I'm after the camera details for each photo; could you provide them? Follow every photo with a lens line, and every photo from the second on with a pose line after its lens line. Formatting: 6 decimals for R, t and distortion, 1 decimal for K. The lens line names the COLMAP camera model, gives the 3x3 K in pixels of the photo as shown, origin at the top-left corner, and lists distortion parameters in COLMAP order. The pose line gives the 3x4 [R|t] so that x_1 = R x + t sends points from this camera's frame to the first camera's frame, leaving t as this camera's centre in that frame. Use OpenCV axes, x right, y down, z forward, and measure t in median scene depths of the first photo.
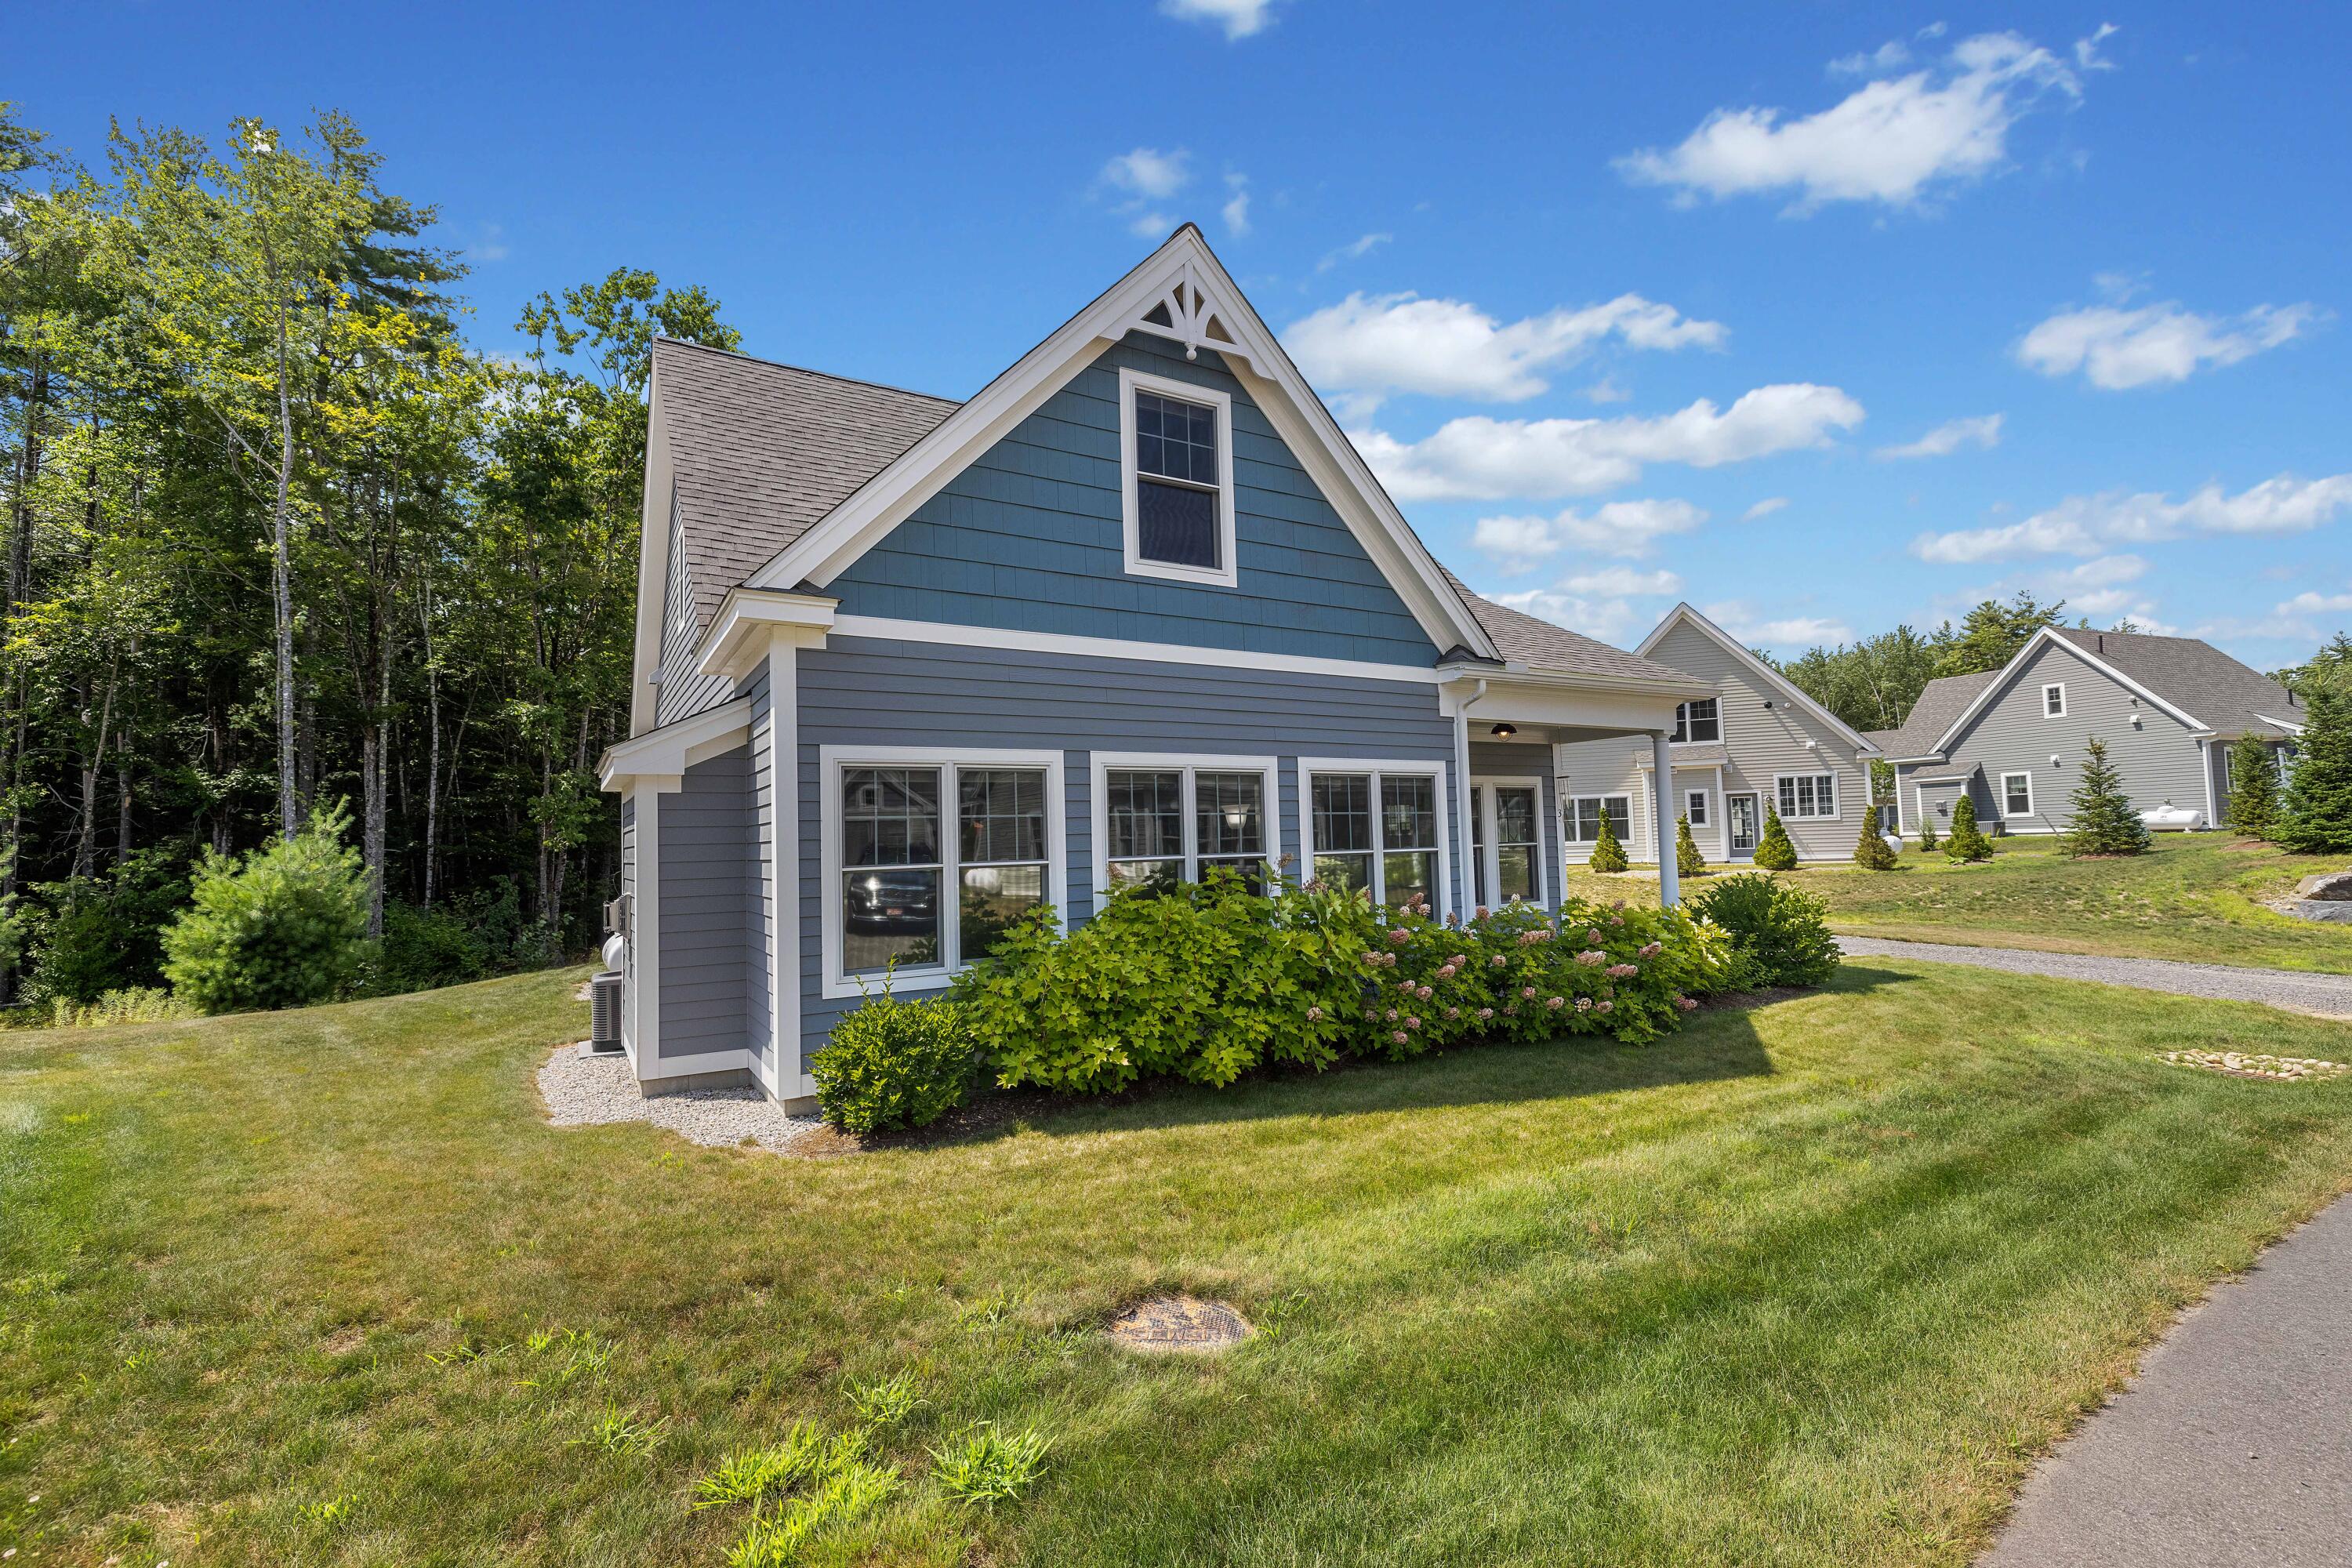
lens RADIAL K [[1056.8, 0, 1176.0], [0, 1056.8, 784.0], [0, 0, 1]] dist [0.002174, 0.000313]
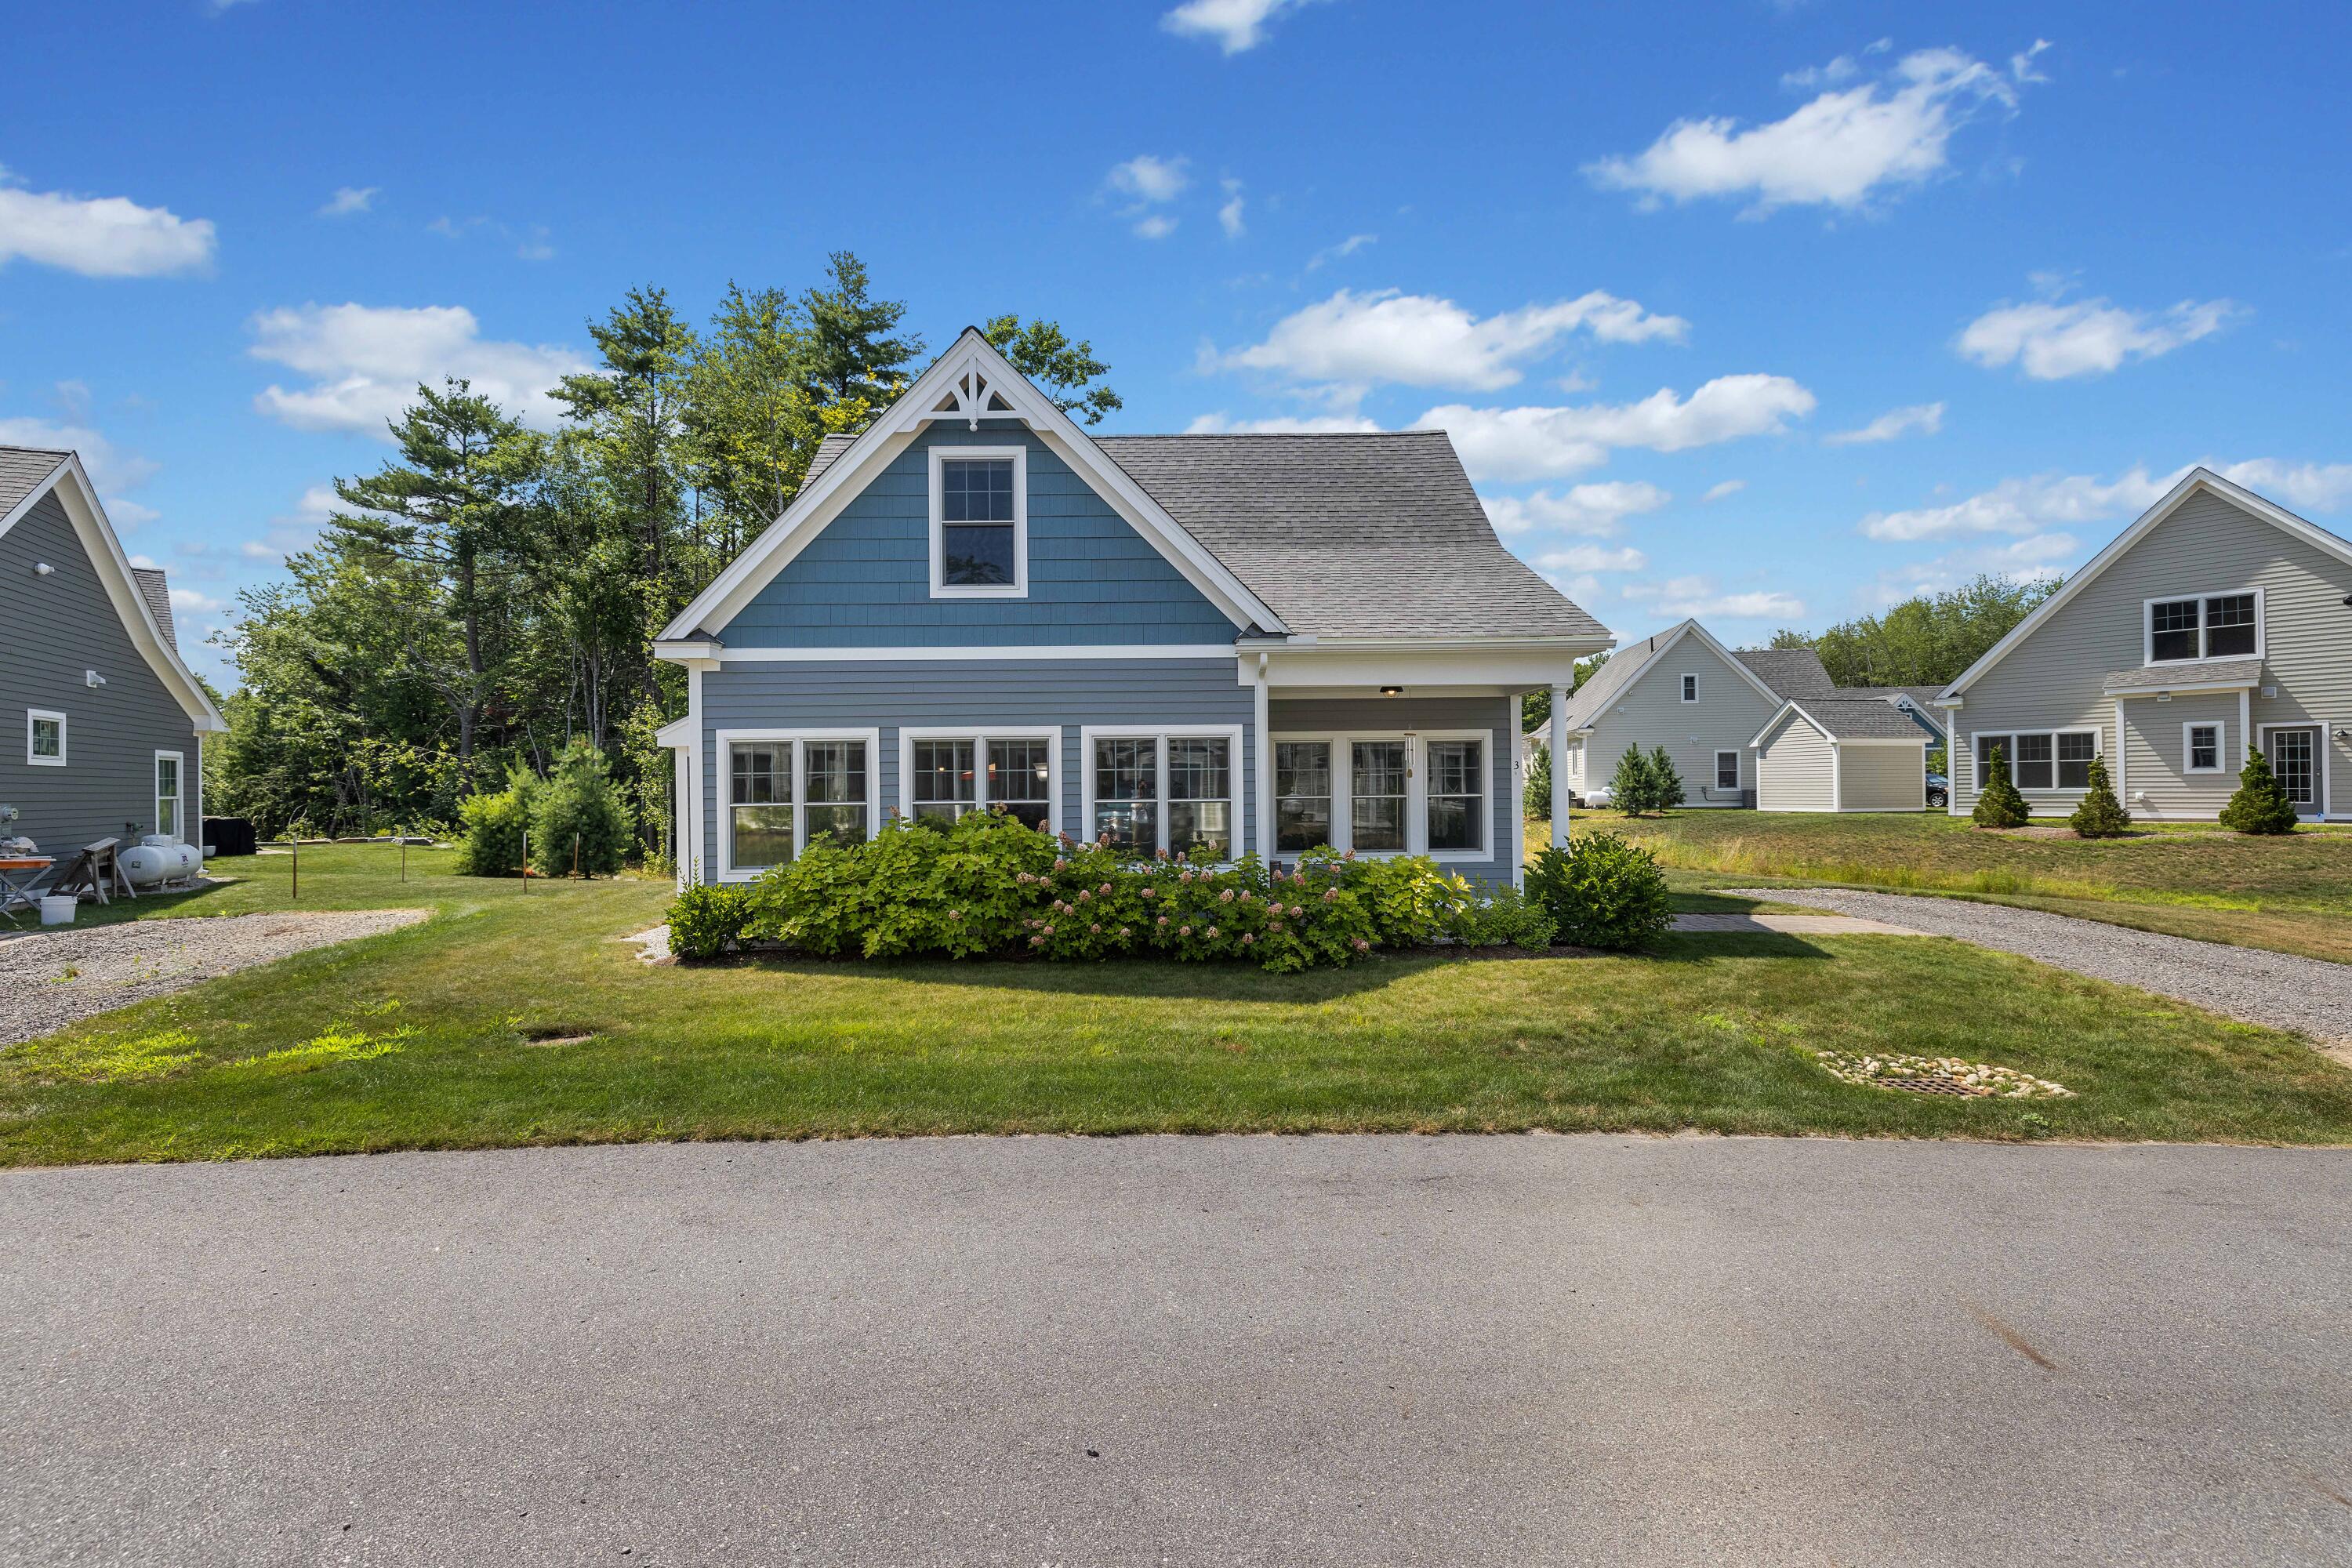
lens RADIAL K [[1056.8, 0, 1176.0], [0, 1056.8, 784.0], [0, 0, 1]] dist [0.002174, 0.000313]
pose [[0.859053, 0.015899, -0.511639, 0.884585], [0.017550, 0.998015, 0.060480, -0.031165], [0.511585, -0.060935, 0.857069, -0.041777]]
